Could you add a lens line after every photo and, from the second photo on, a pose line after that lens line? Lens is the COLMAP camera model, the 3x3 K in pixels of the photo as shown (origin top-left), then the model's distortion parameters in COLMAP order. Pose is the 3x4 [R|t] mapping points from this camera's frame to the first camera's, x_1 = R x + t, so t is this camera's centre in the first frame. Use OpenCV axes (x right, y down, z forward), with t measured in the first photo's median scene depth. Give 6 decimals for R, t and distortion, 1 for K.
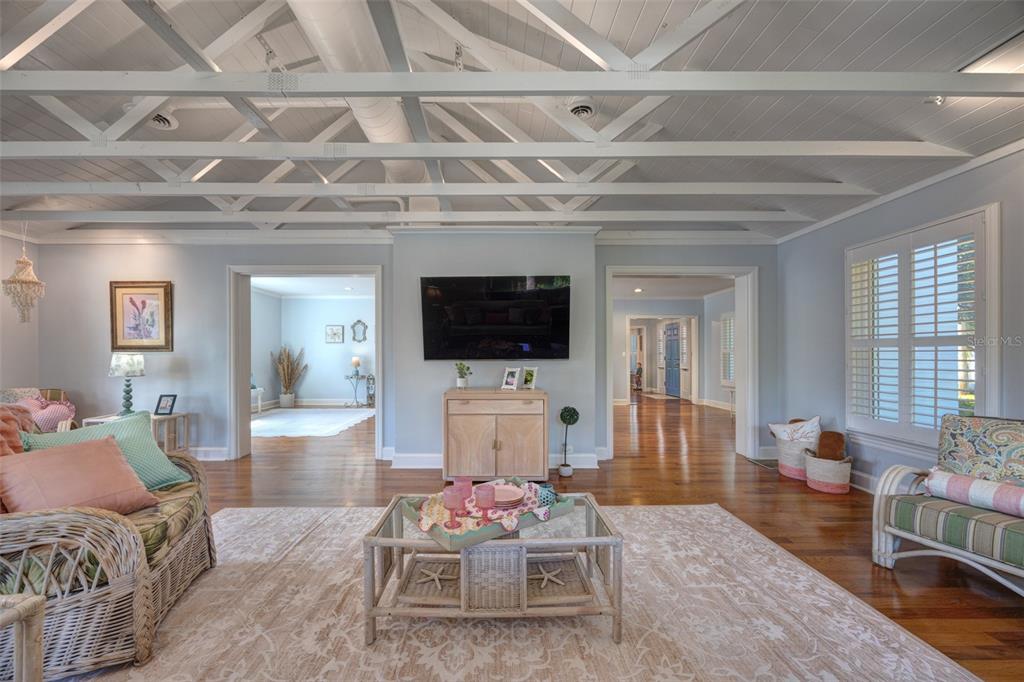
lens RADIAL K [[402.5, 0, 512.4], [0, 402.5, 351.5], [0, 0, 1]] dist [-0.000049, 0.000352]
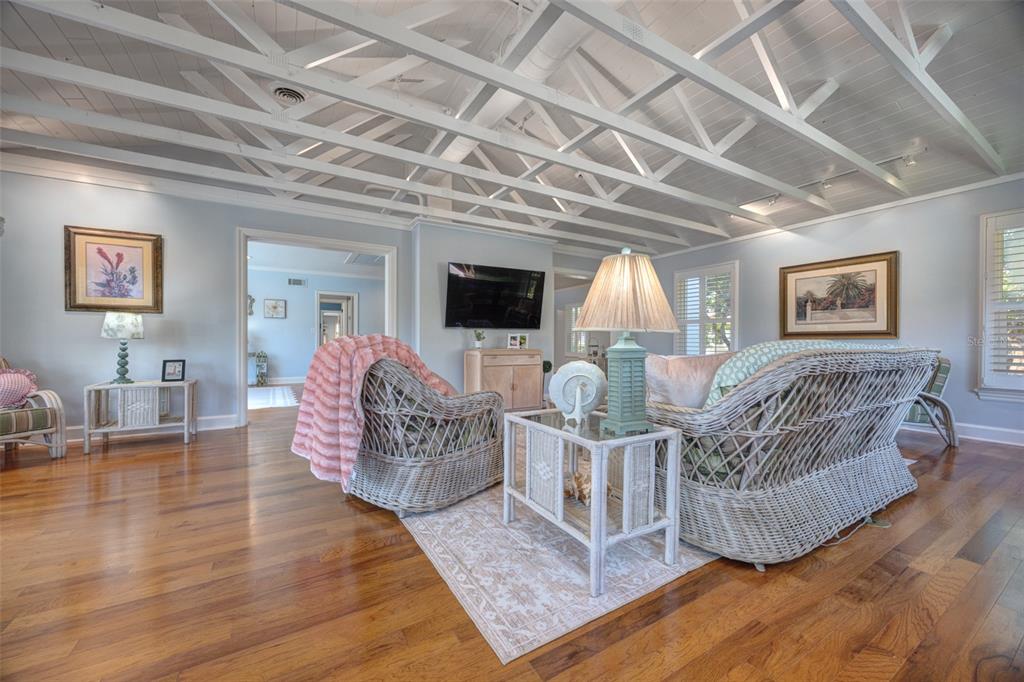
lens RADIAL K [[402.5, 0, 510.2], [0, 402.5, 343.7], [0, 0, 1]] dist [-0.000049, 0.000352]
pose [[0.856558, 0.001104, 0.516050, -0.672985], [-0.005463, 0.999961, 0.006928, 0.059871], [-0.516022, -0.008753, 0.856531, -0.183881]]
